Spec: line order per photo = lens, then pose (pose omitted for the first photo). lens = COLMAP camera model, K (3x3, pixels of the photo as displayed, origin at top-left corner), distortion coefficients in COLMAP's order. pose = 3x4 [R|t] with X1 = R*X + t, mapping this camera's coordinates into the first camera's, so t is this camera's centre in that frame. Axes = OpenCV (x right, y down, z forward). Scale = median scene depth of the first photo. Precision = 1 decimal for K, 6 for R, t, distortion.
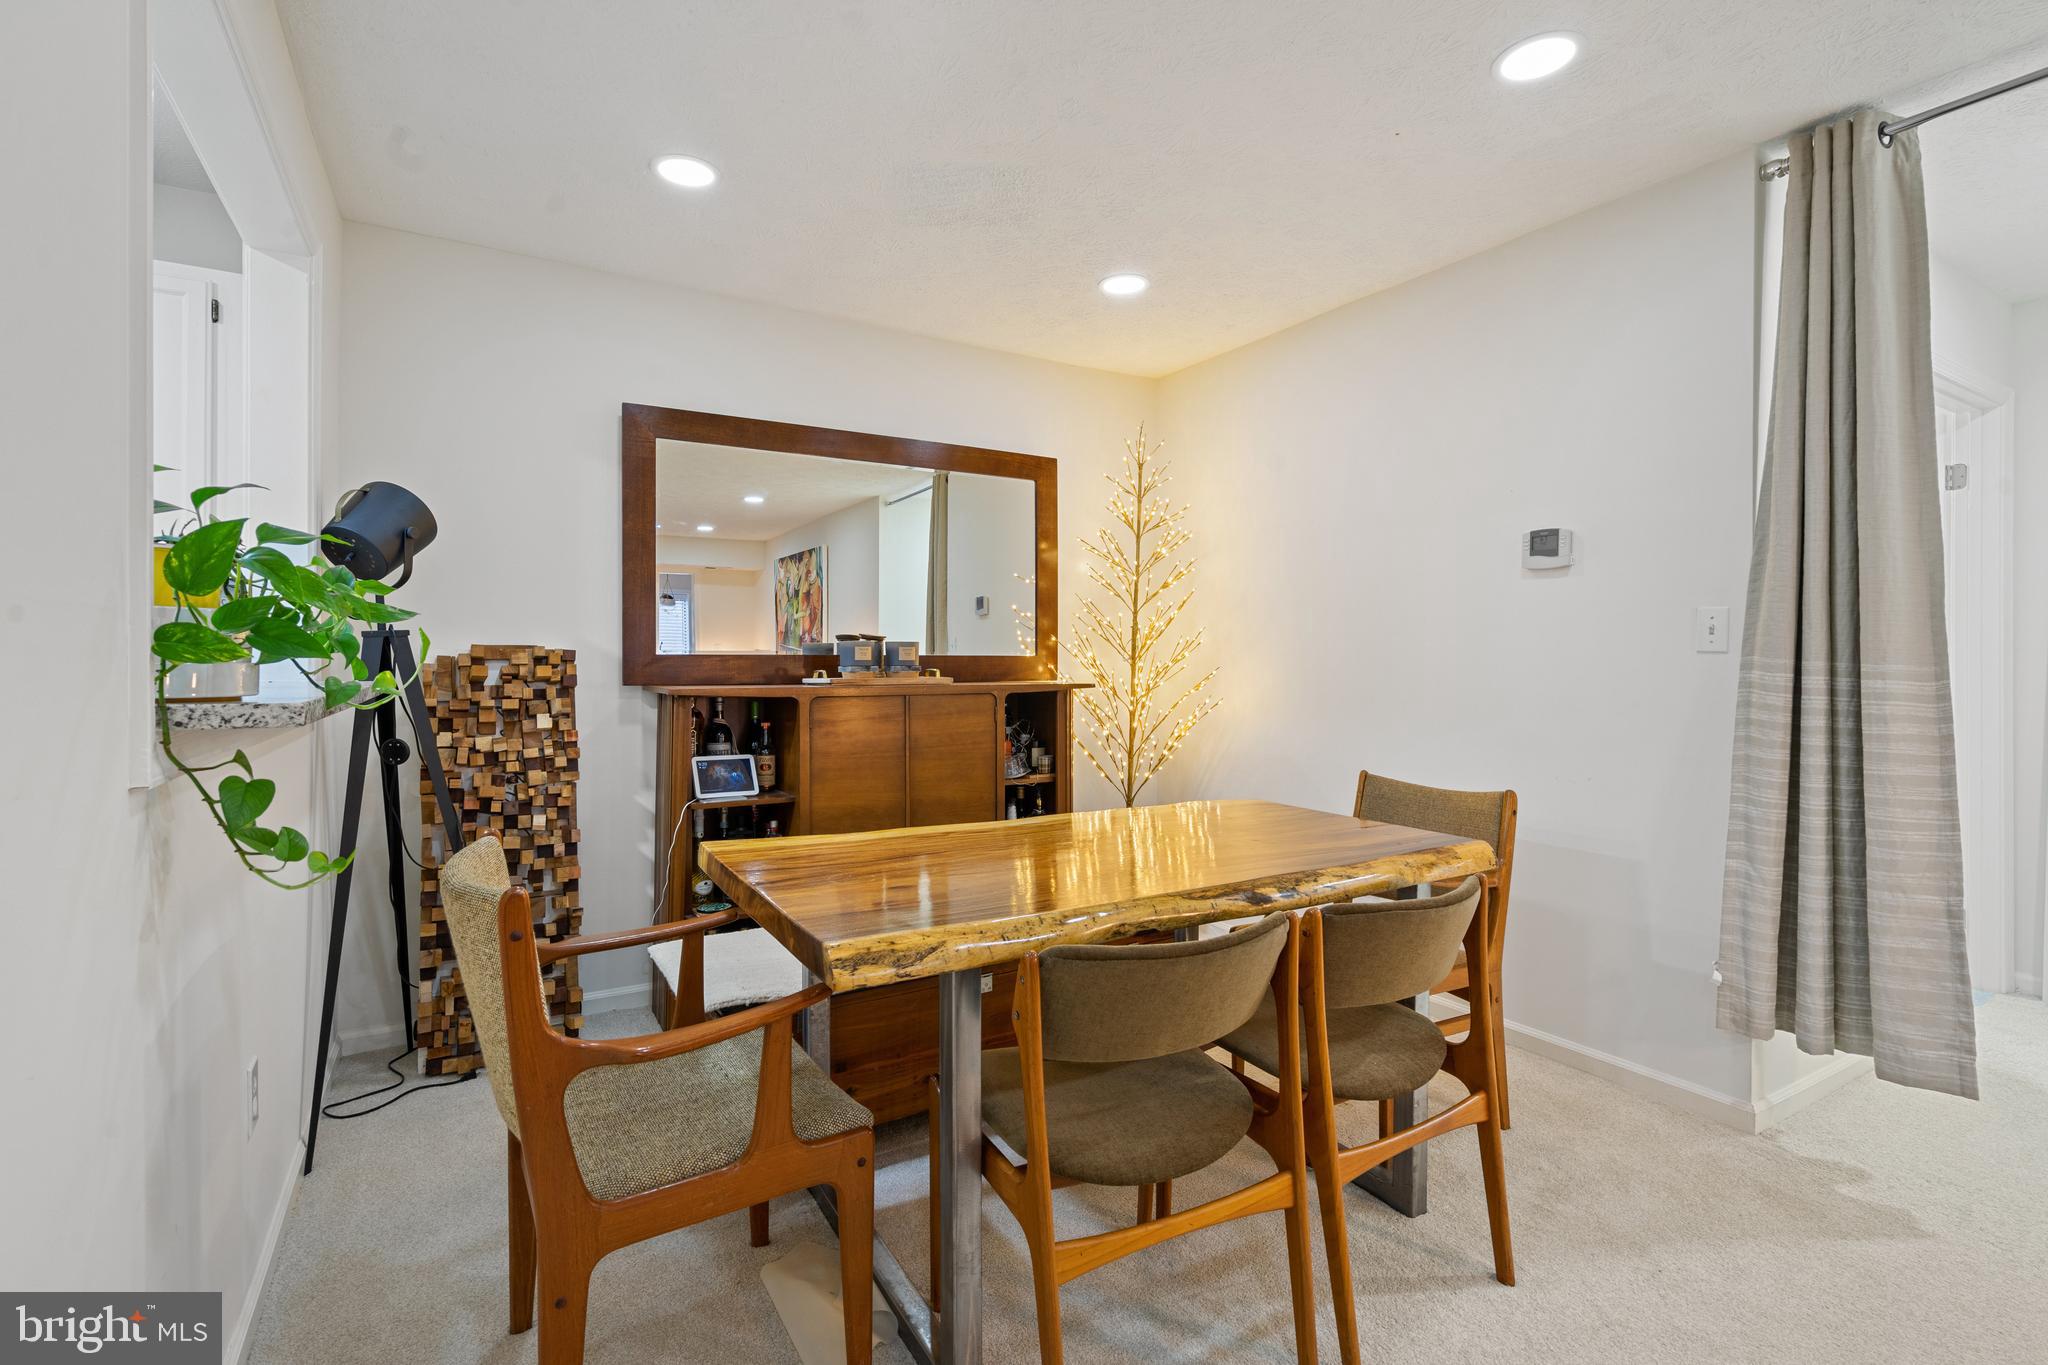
lens RADIAL K [[938.5, 0, 1024.2], [0, 938.5, 669.2], [0, 0, 1]] dist [-0.009270, 0.004335]
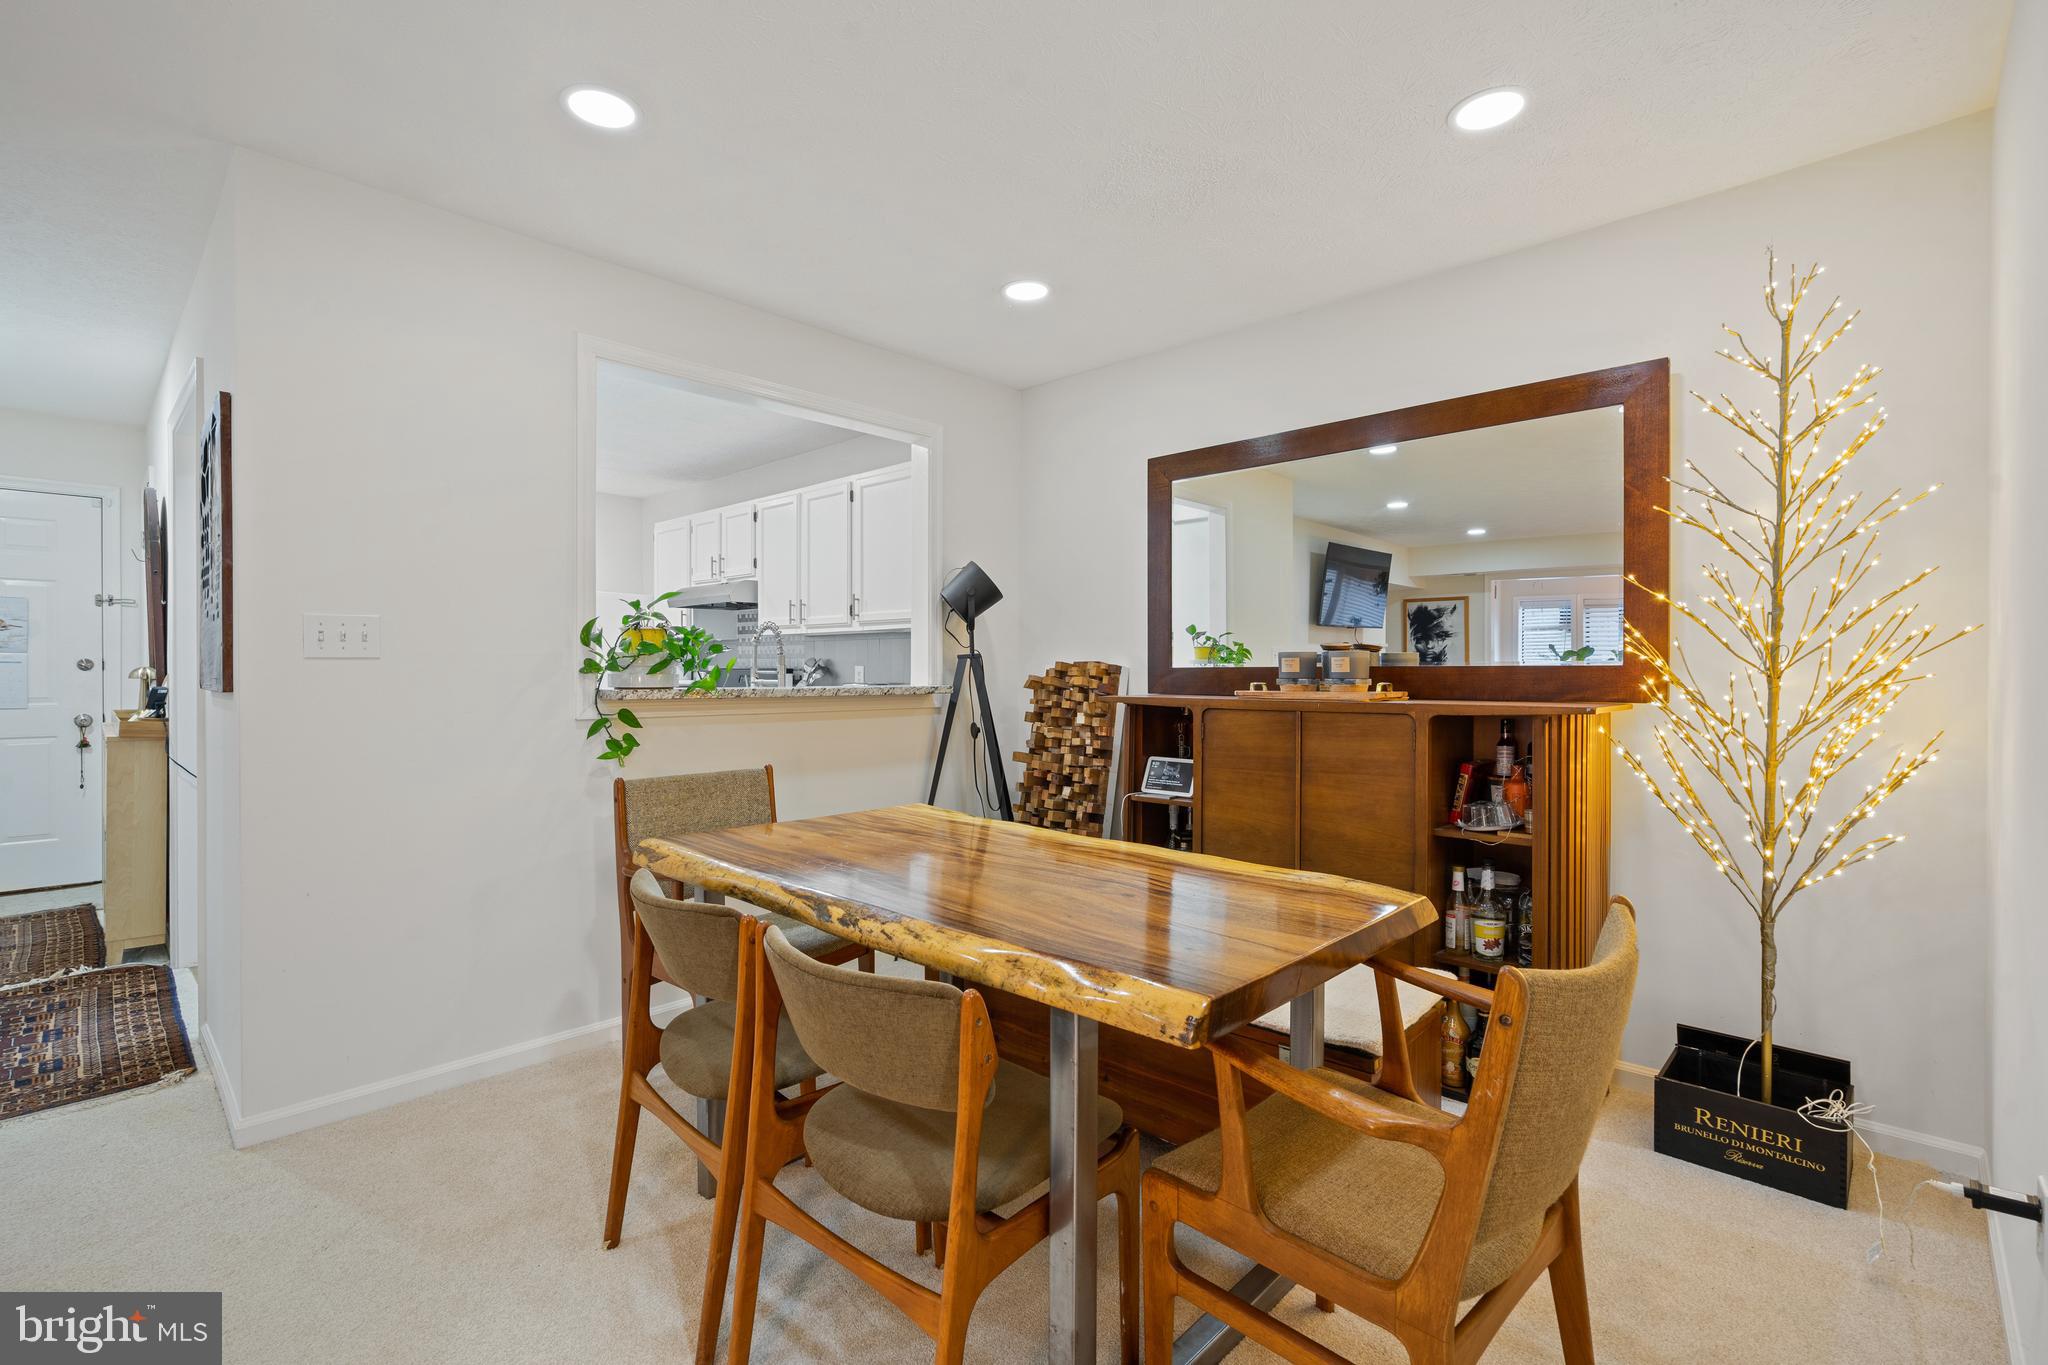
lens RADIAL K [[938.5, 0, 999.4], [0, 938.5, 670.5], [0, 0, 1]] dist [-0.009270, 0.004335]
pose [[0.253978, -0.001354, -0.967209, 0.732771], [-0.009227, 0.999950, -0.003823, -0.005890], [0.967166, 0.009896, 0.253953, 0.544032]]
